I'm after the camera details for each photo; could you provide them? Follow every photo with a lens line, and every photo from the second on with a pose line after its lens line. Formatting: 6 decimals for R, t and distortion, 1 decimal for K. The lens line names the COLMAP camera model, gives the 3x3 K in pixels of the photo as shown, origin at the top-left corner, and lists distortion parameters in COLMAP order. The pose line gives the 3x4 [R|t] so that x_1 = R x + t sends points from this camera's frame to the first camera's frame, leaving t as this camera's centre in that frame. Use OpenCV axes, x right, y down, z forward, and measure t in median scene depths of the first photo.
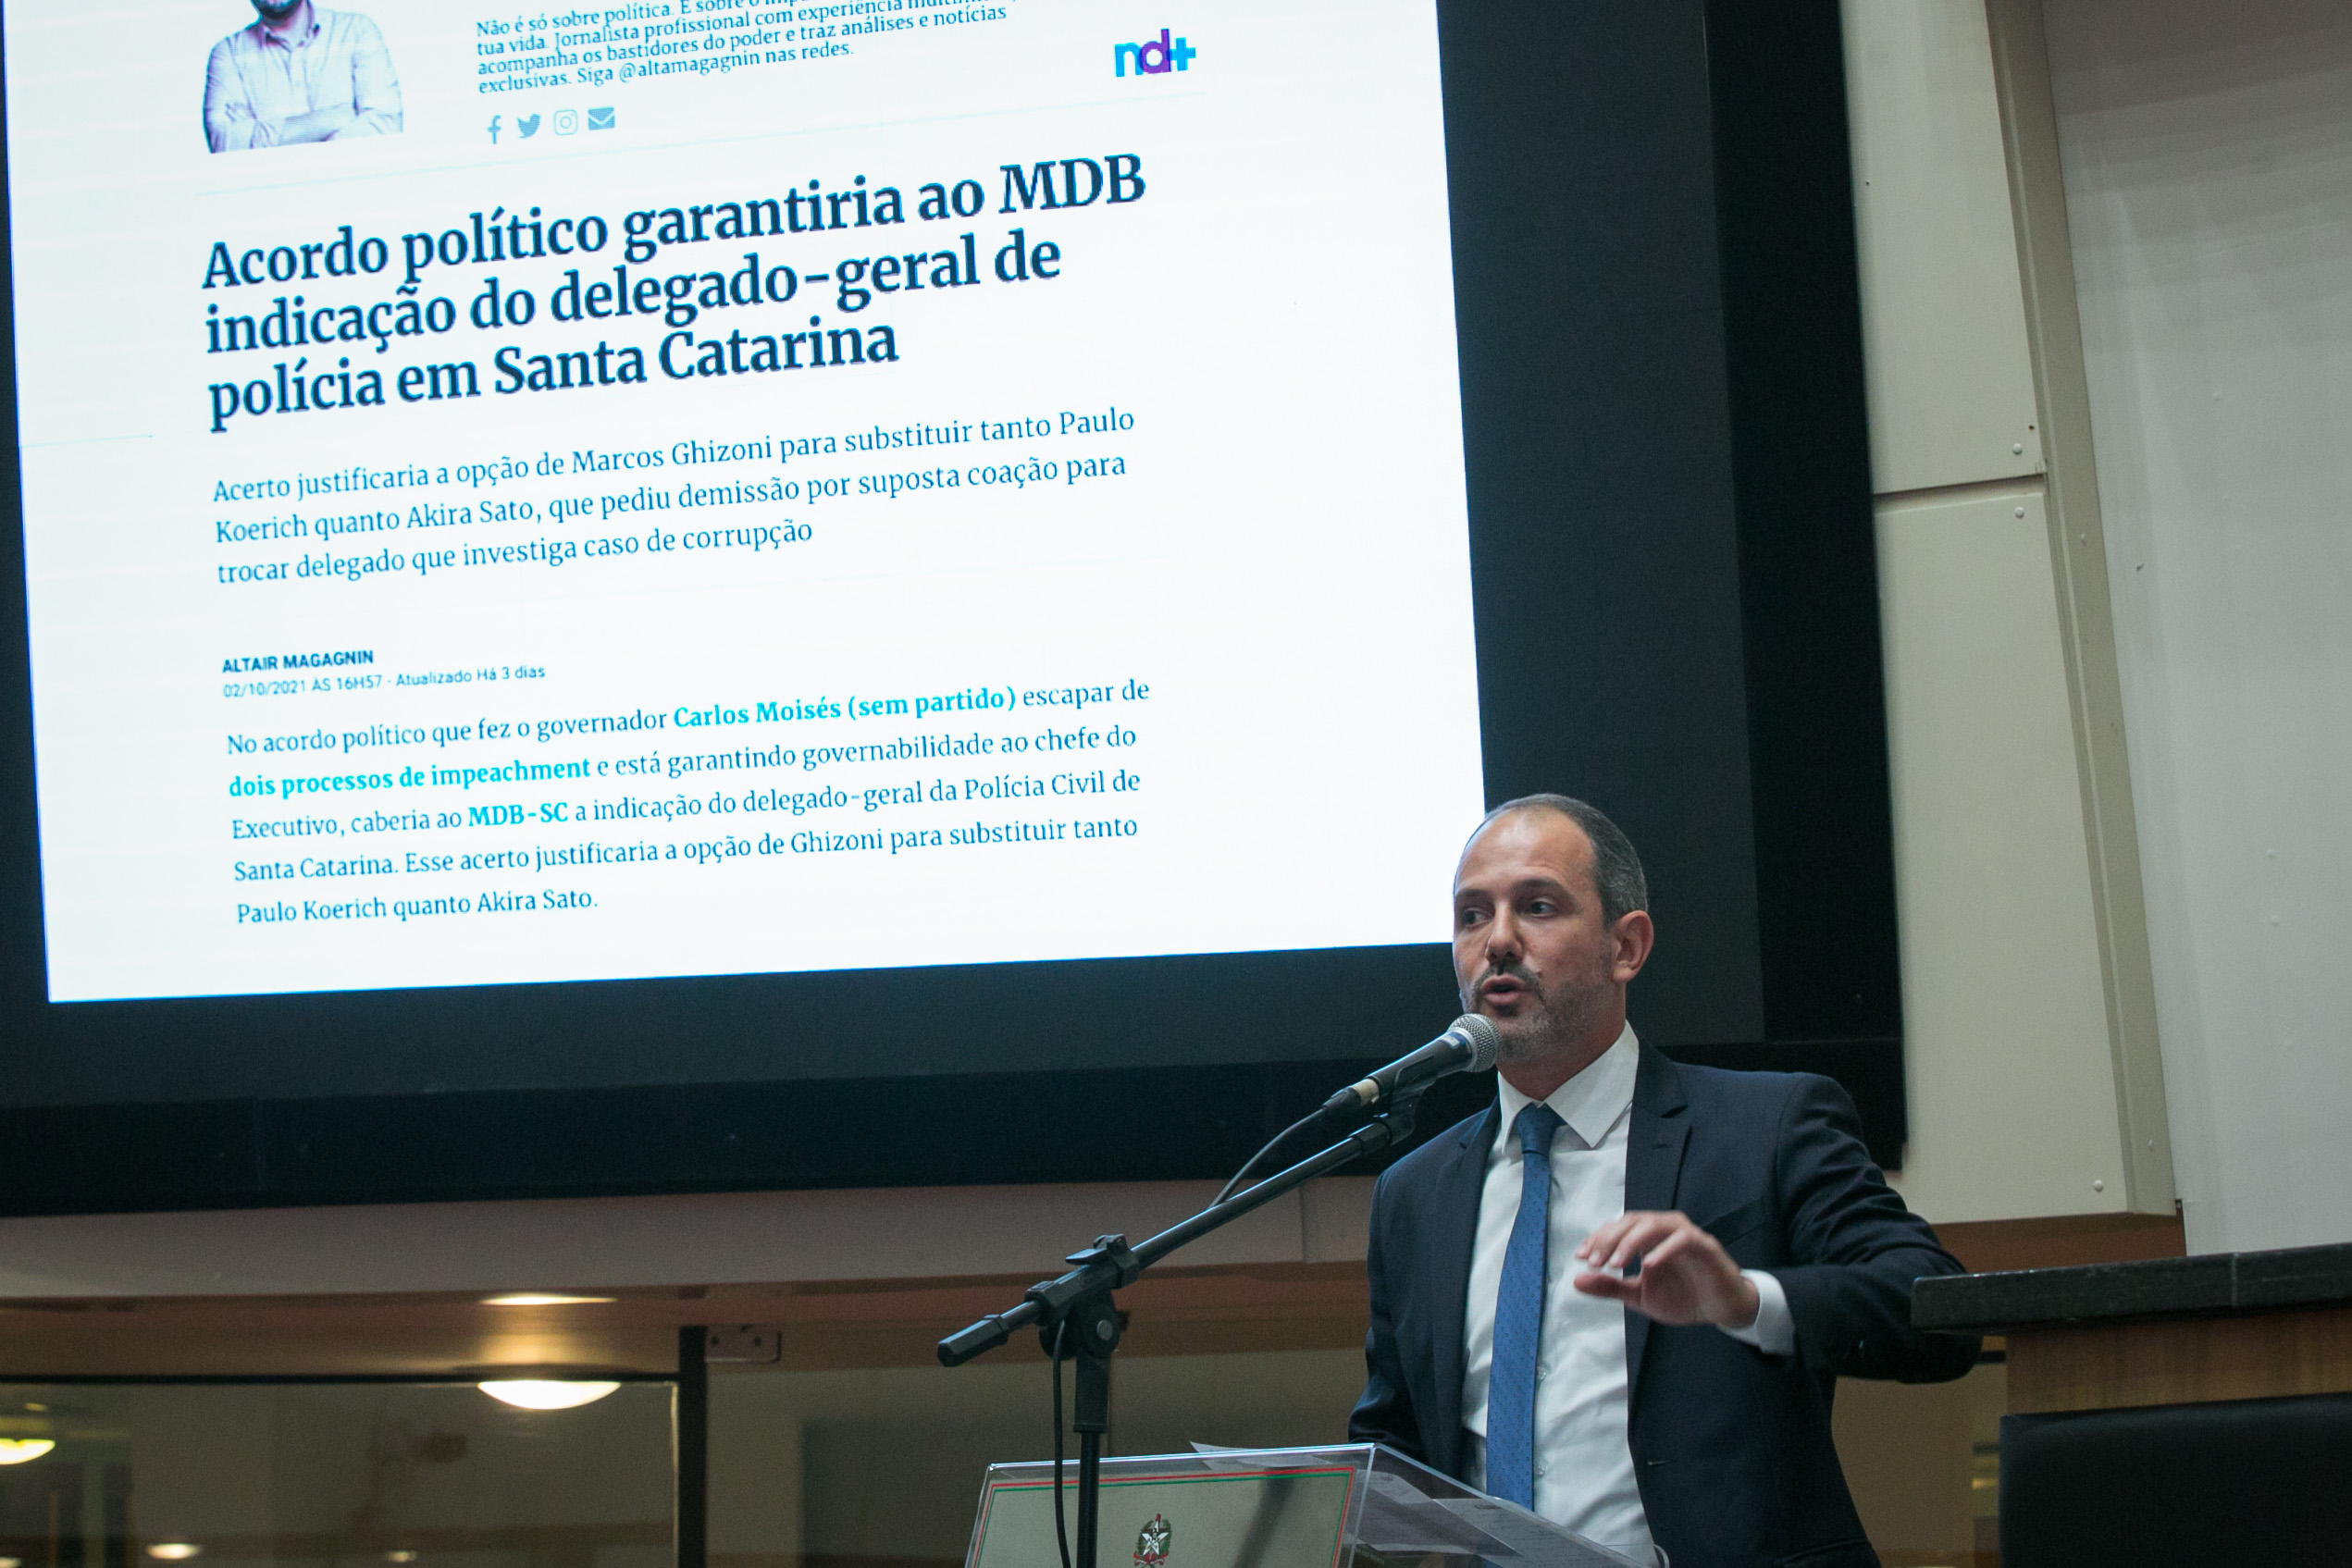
lens RADIAL K [[5337.4, 0, 1174.3], [0, 5337.4, 778.9], [0, 0, 1]] dist [-0.311493, 0.000000]
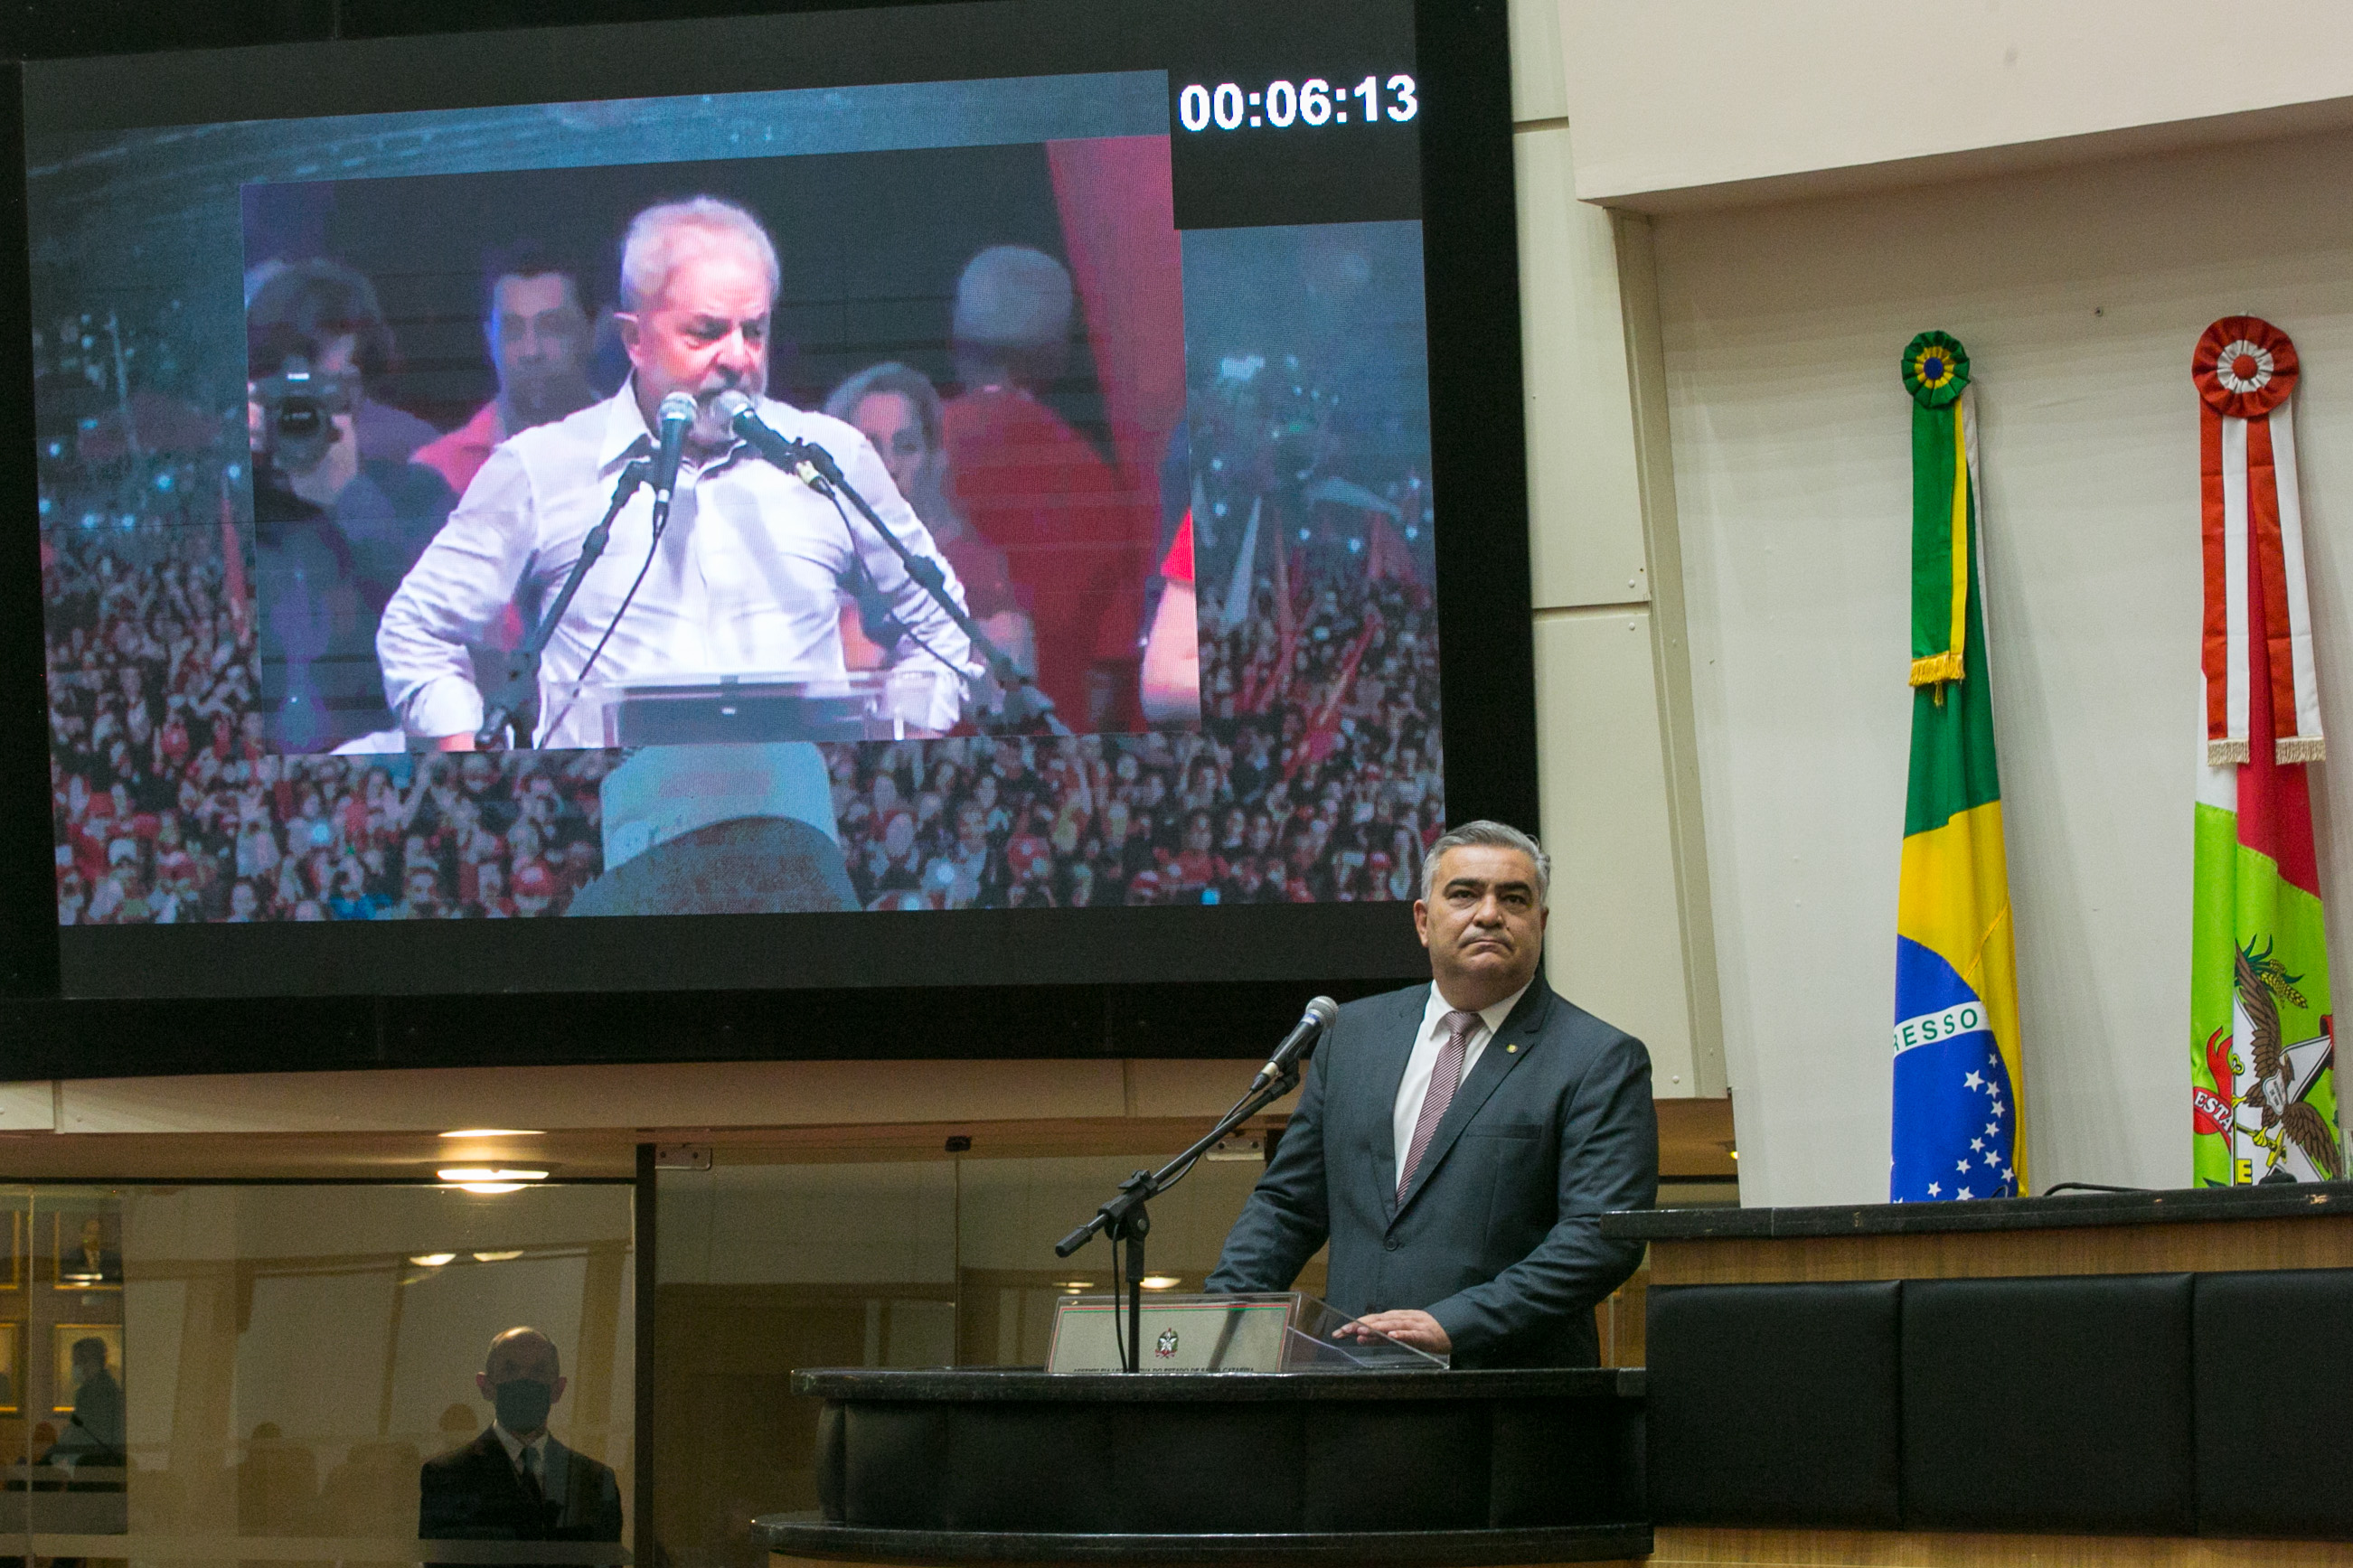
lens RADIAL K [[5533.0, 0, 1162.2], [0, 5533.0, 774.0], [0, 0, 1]] dist [-0.238134, 0.000000]
pose [[0.995776, 0.011059, 0.091144, -0.111373], [-0.016590, 0.998052, 0.060146, -0.099901], [-0.090301, -0.061404, 0.994020, -0.526105]]
